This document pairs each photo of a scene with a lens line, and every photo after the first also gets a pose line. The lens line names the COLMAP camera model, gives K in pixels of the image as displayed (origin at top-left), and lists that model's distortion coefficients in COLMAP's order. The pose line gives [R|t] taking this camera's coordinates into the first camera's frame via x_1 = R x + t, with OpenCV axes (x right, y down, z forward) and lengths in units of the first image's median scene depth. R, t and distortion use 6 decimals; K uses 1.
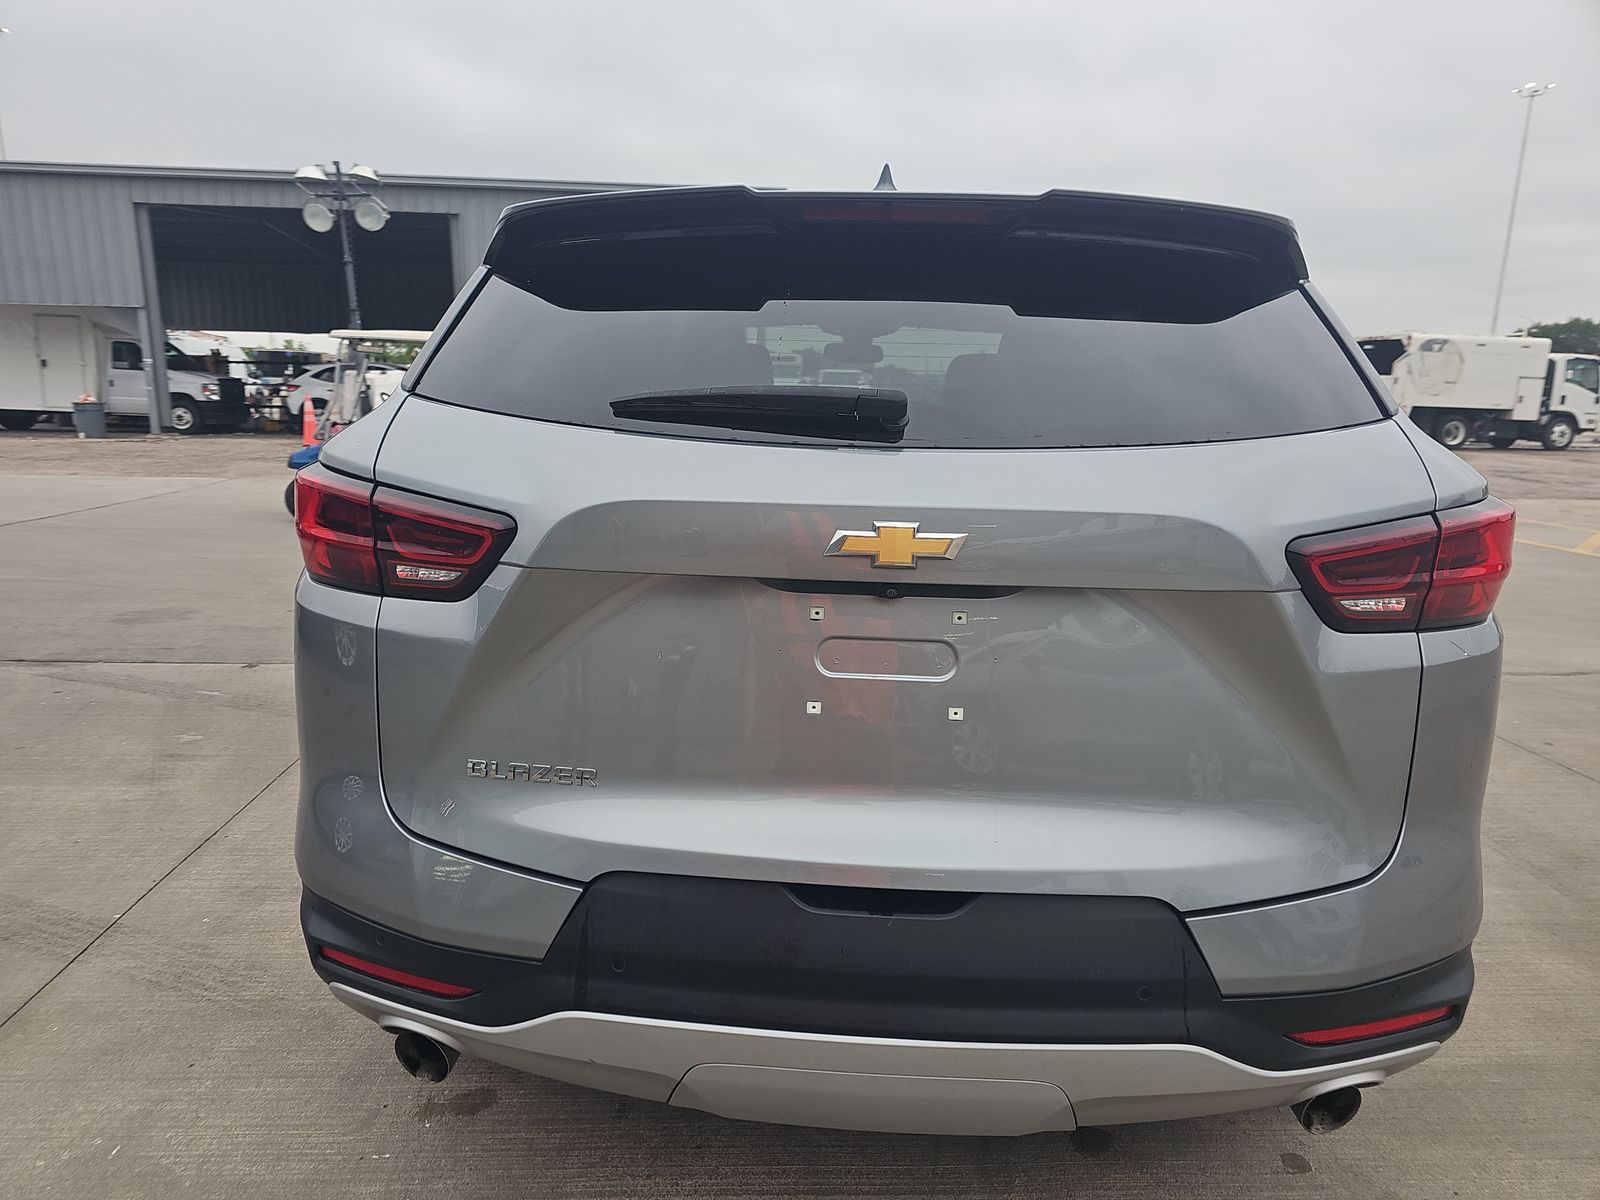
lens RADIAL K [[1097.7, 0, 795.0], [0, 1097.7, 601.5], [0, 0, 1]] dist [0.058815, 0.004979]
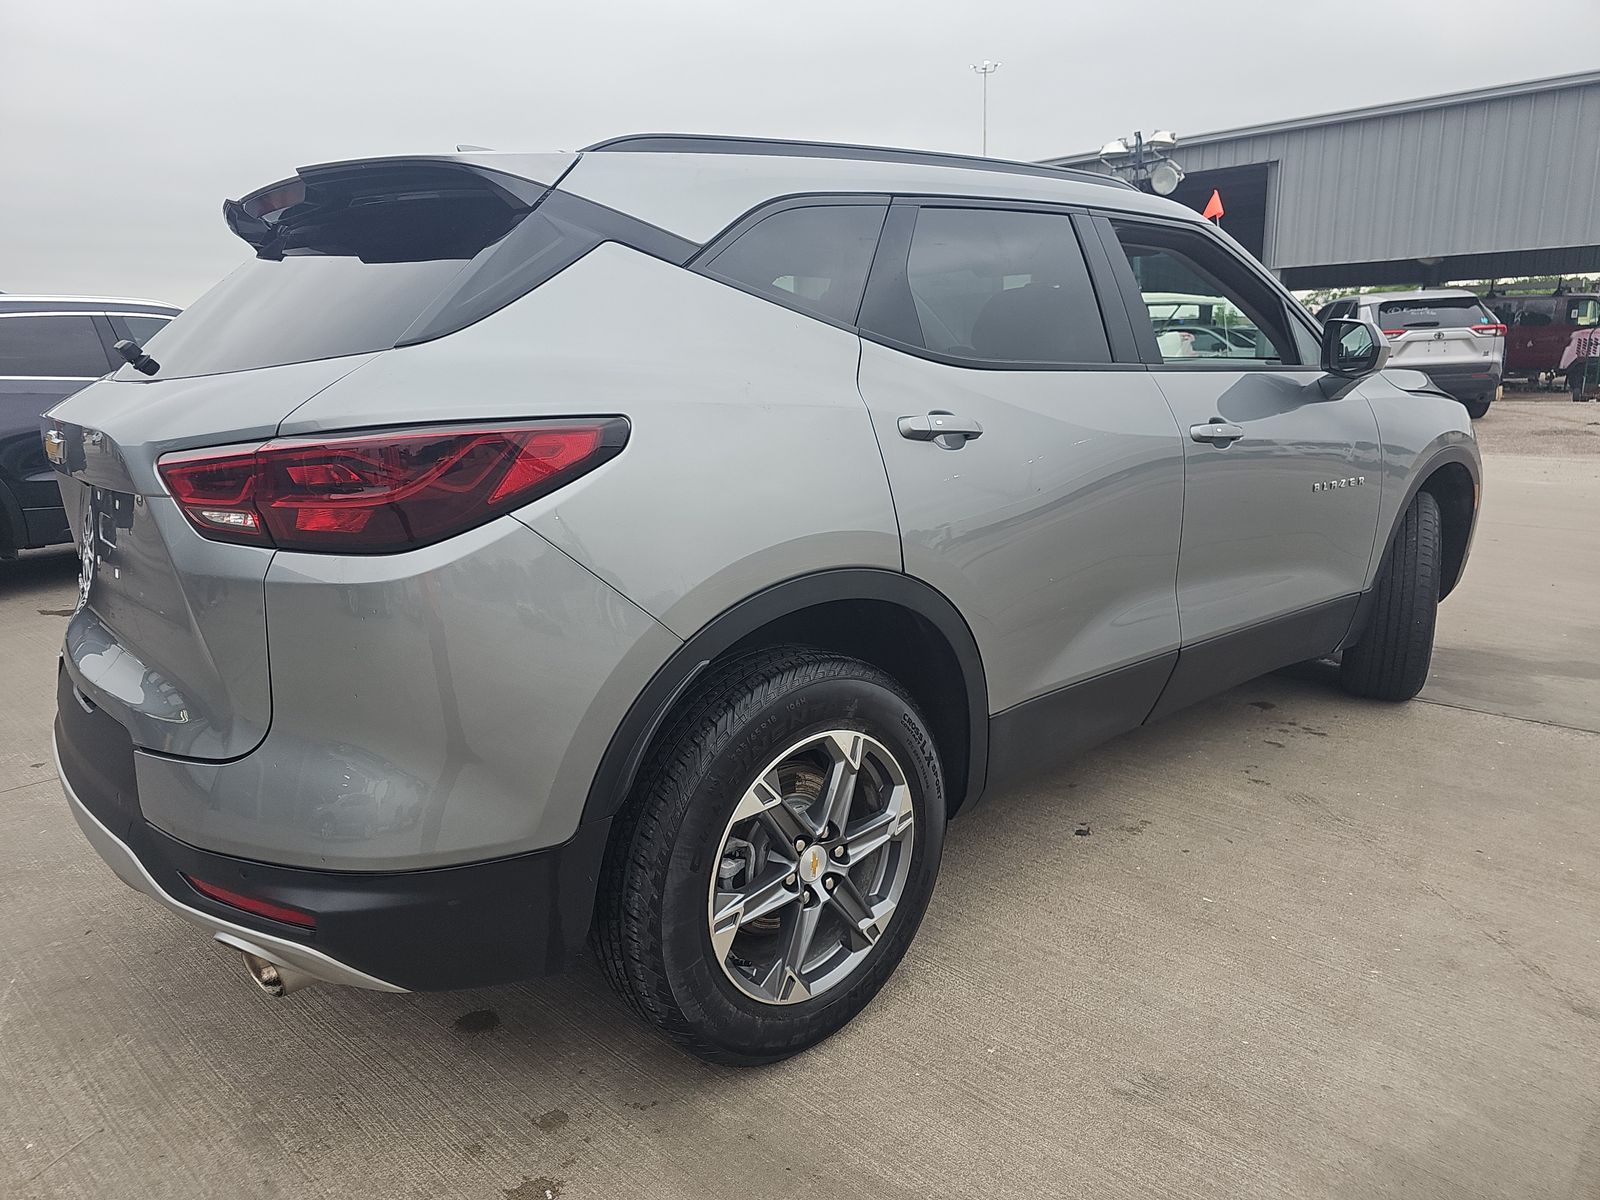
lens RADIAL K [[1097.7, 0, 807.8], [0, 1097.7, 595.0], [0, 0, 1]] dist [0.058815, 0.004979]
pose [[0.700260, 0.120748, -0.703602, 0.157023], [-0.103059, 0.992366, 0.067734, -0.005091], [0.706409, 0.025081, 0.707359, 0.059828]]
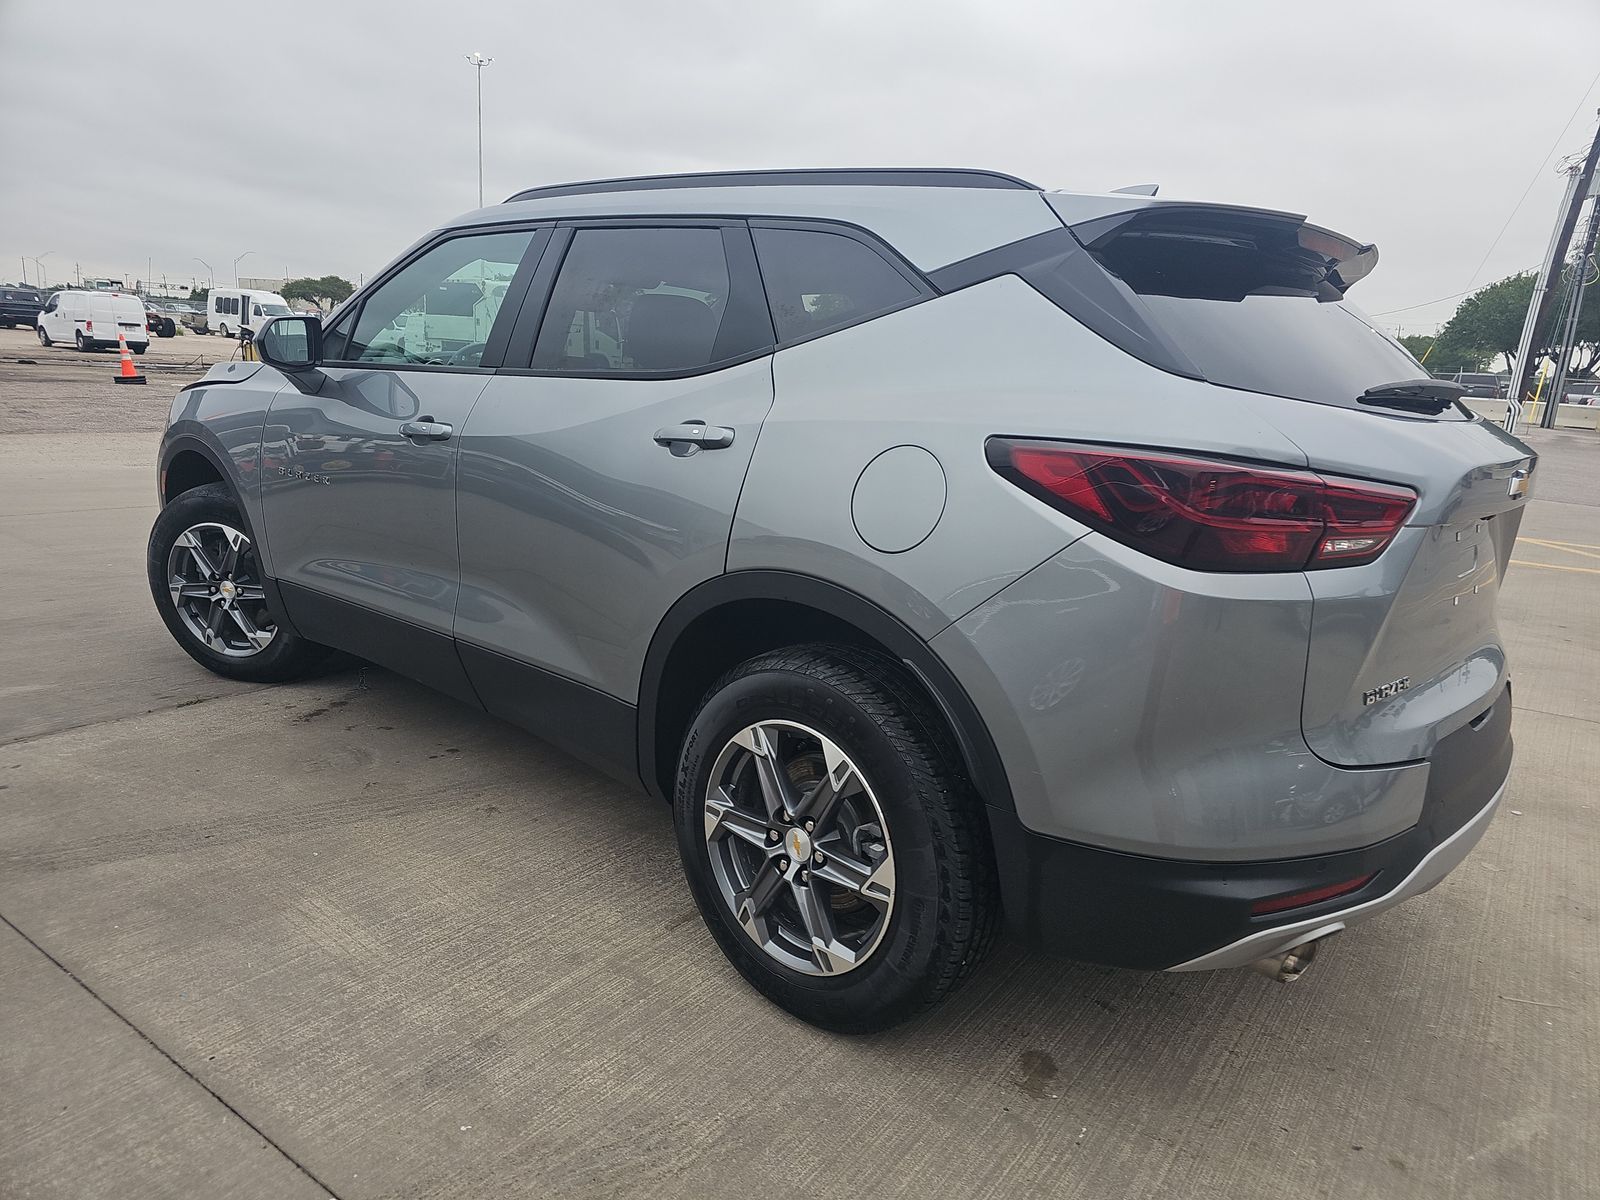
lens RADIAL K [[1097.7, 0, 796.1], [0, 1097.7, 602.0], [0, 0, 1]] dist [0.058815, 0.004979]
pose [[0.593673, -0.164181, 0.787780, -0.162330], [0.112567, 0.986284, 0.120721, -0.017352], [-0.796794, 0.017009, 0.604011, 0.076649]]
